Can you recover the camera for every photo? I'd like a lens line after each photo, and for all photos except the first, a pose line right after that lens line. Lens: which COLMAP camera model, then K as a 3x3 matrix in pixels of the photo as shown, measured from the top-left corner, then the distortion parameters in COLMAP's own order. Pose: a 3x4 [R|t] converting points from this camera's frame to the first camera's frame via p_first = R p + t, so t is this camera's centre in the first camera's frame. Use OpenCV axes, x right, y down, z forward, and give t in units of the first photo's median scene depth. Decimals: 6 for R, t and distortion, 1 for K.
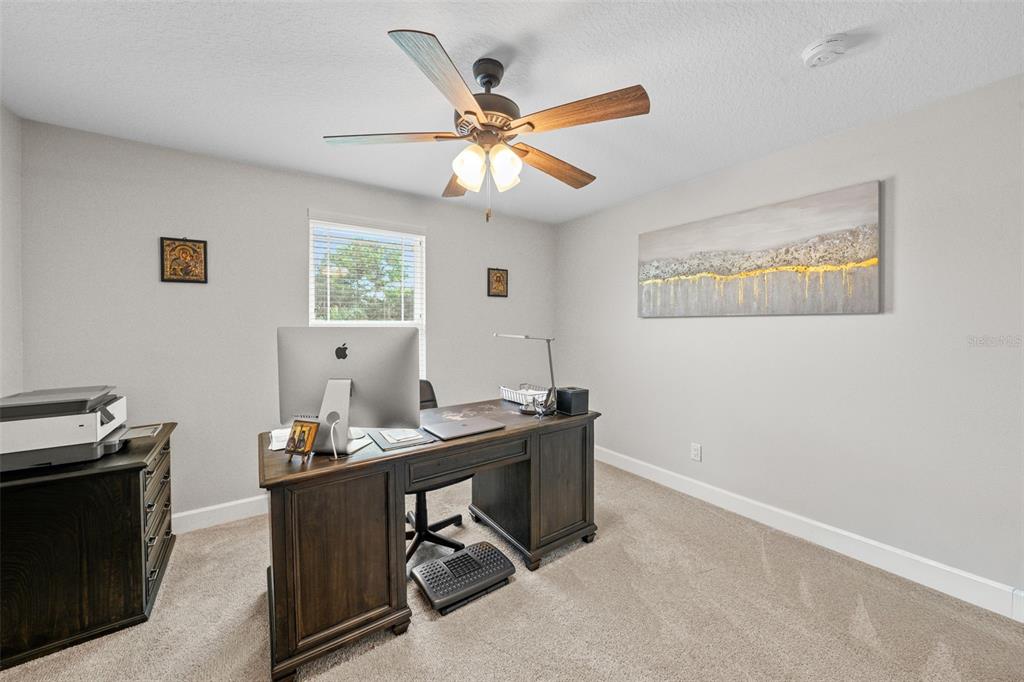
lens RADIAL K [[399.1, 0, 514.1], [0, 399.1, 331.4], [0, 0, 1]] dist [0.000428, 0.000081]
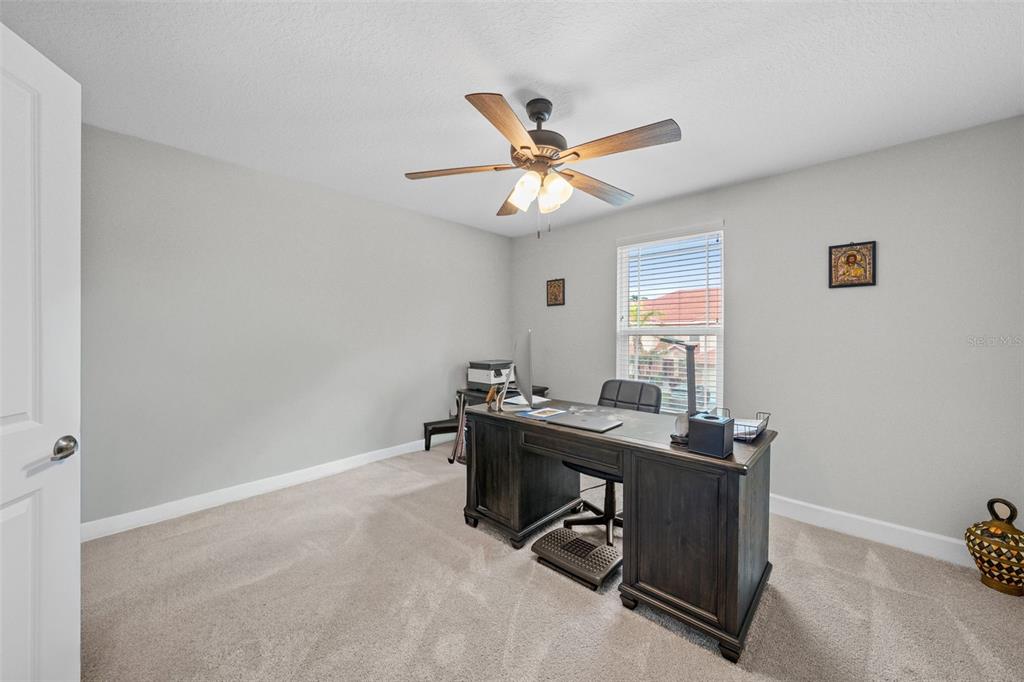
lens RADIAL K [[368.8, 0, 512.0], [0, 368.8, 341.0], [0, 0, 1]] dist [-0.000608, 0.000132]
pose [[0.182145, 0.028803, -0.982850, 0.708153], [-0.012056, 0.999561, 0.027058, -0.010669], [0.983198, 0.006920, 0.182413, 0.534391]]
